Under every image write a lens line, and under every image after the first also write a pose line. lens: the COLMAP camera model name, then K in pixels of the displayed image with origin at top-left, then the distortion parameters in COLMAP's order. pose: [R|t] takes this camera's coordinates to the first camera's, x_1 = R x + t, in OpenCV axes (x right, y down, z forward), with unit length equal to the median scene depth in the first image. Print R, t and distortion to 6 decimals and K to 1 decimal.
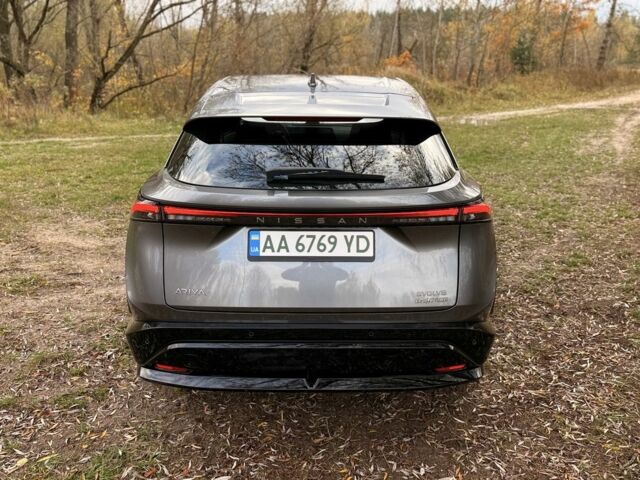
lens RADIAL K [[580.3, 0, 320.1], [0, 580.3, 238.2], [0, 0, 1]] dist [0.002875, -0.000822]
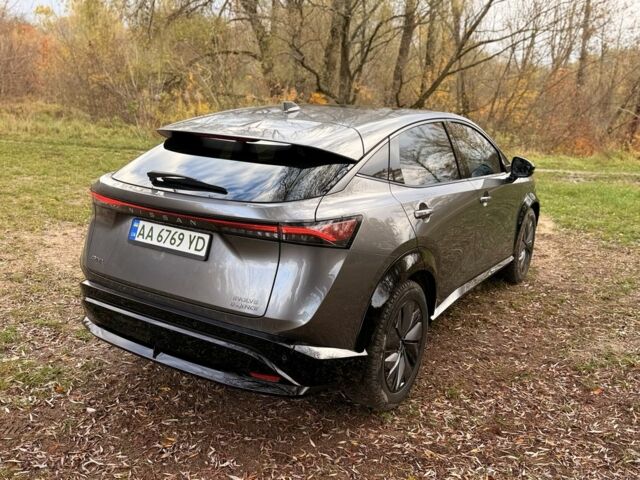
lens RADIAL K [[580.3, 0, 320.3], [0, 580.3, 241.9], [0, 0, 1]] dist [0.002875, -0.000822]
pose [[0.862919, 0.162349, -0.478553, 0.825897], [-0.189867, 0.981766, -0.009302, -0.028864], [0.468316, 0.098888, 0.878010, 0.102965]]
